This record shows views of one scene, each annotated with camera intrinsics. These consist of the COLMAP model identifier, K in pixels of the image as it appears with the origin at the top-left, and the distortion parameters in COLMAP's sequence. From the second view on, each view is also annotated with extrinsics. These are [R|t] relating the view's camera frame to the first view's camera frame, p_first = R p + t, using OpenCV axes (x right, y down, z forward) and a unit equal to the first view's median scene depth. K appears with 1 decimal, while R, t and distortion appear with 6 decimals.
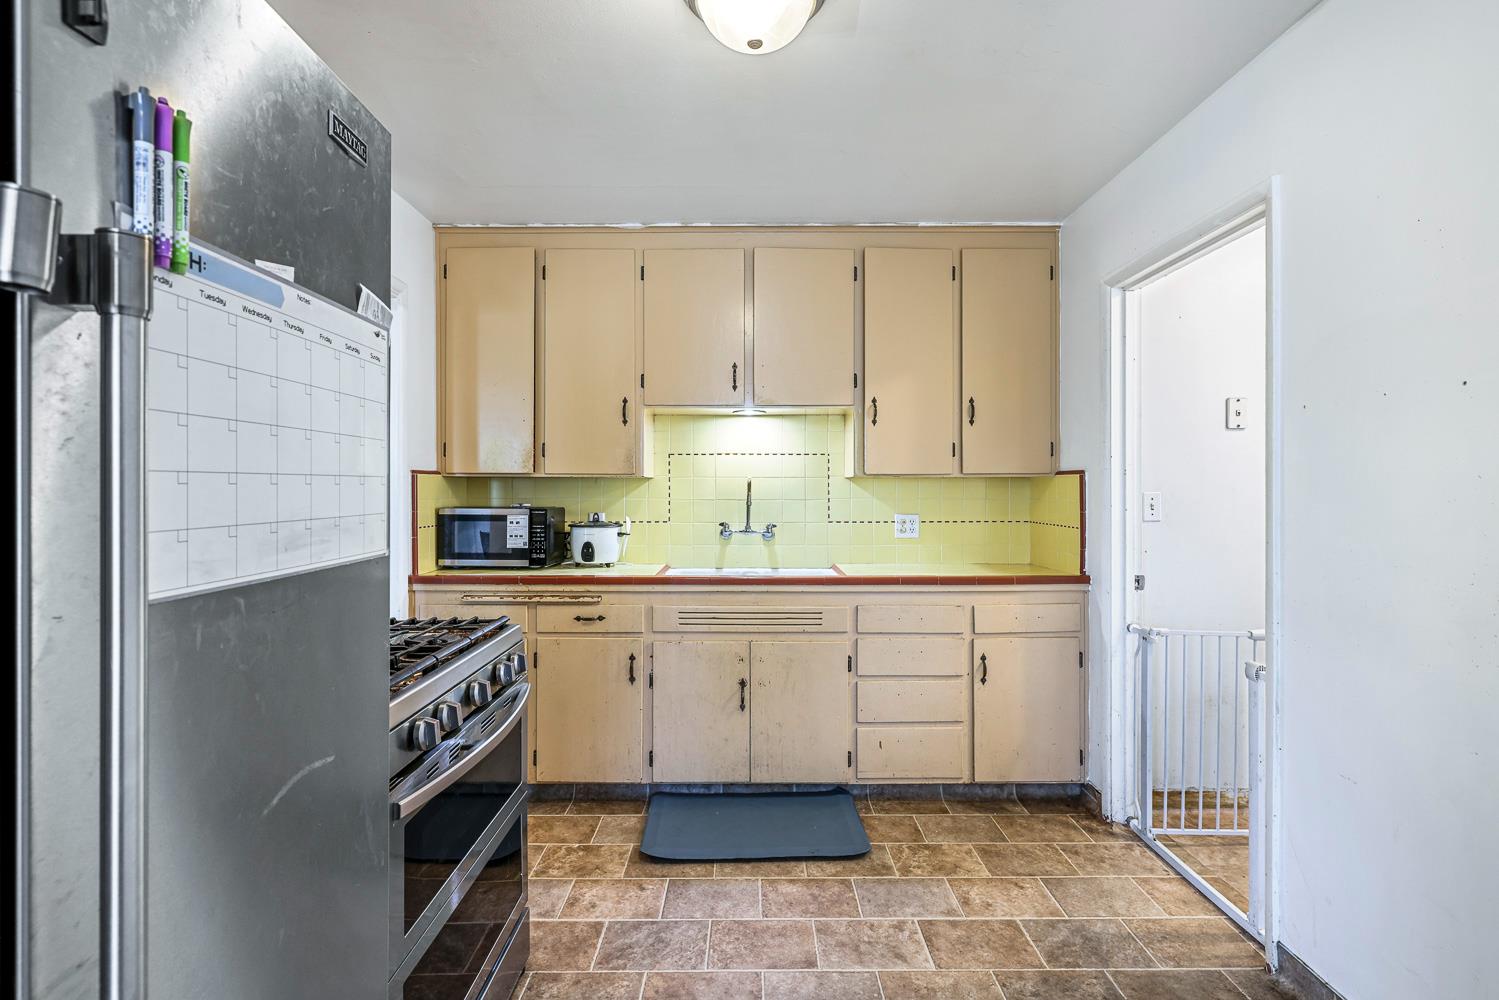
lens RADIAL K [[724.2, 0, 742.8], [0, 724.2, 488.9], [0, 0, 1]] dist [0.003916, 0.000324]
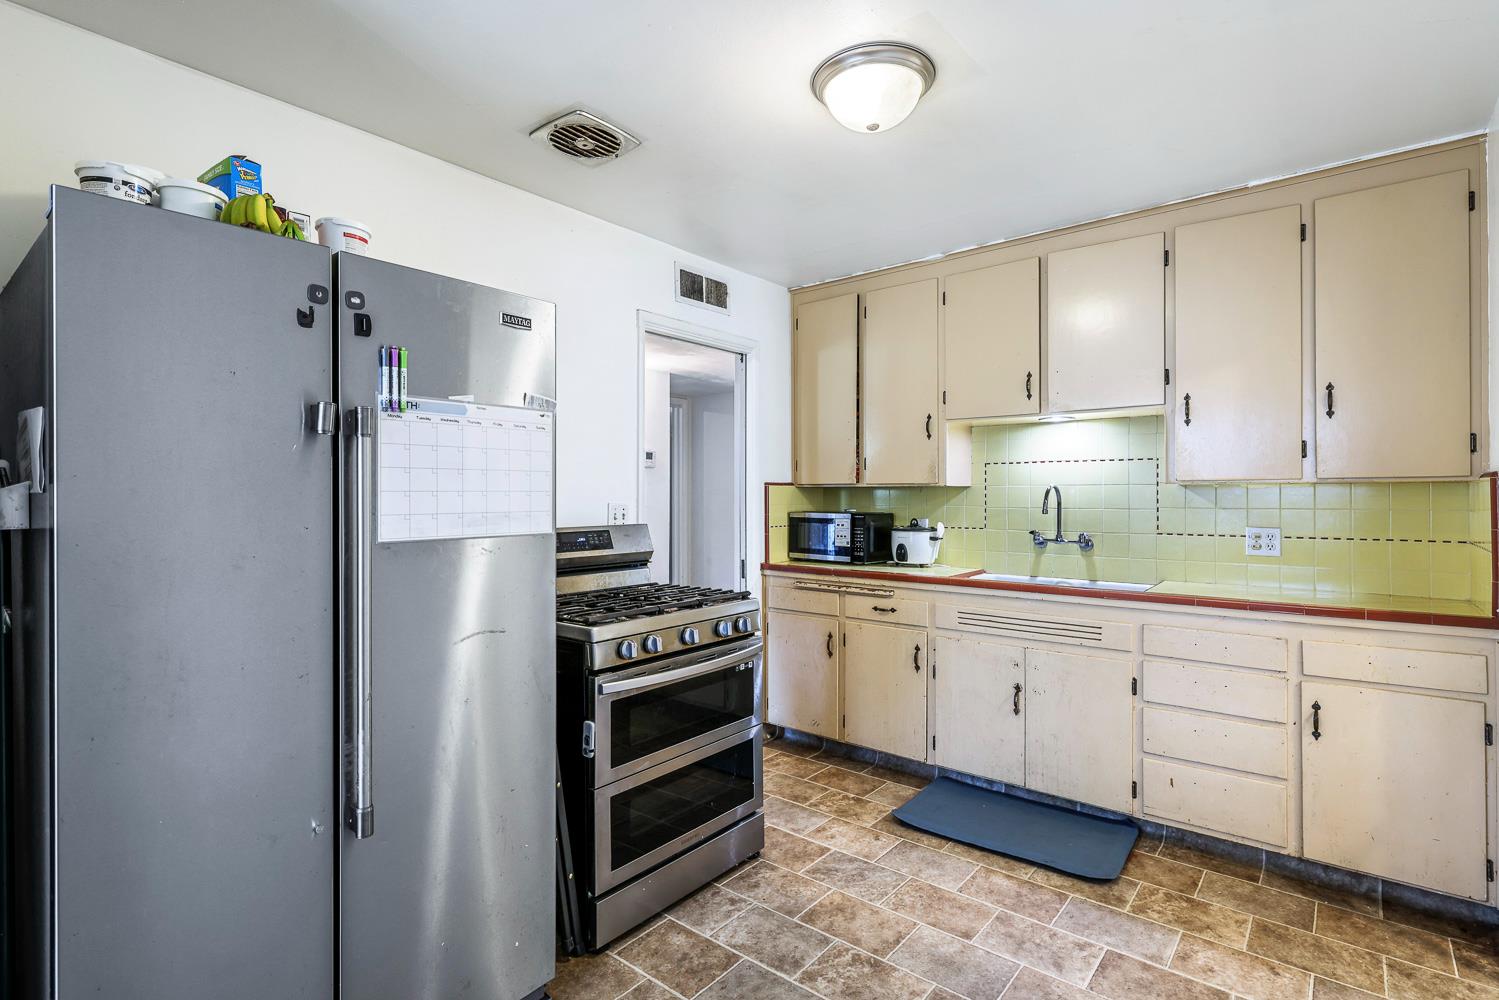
lens RADIAL K [[724.2, 0, 735.2], [0, 724.2, 491.7], [0, 0, 1]] dist [0.003916, 0.000324]
pose [[0.766636, -0.004026, -0.642069, 0.348556], [0.000115, 0.999981, -0.006132, -0.001399], [0.642082, 0.004627, 0.766622, -0.036916]]
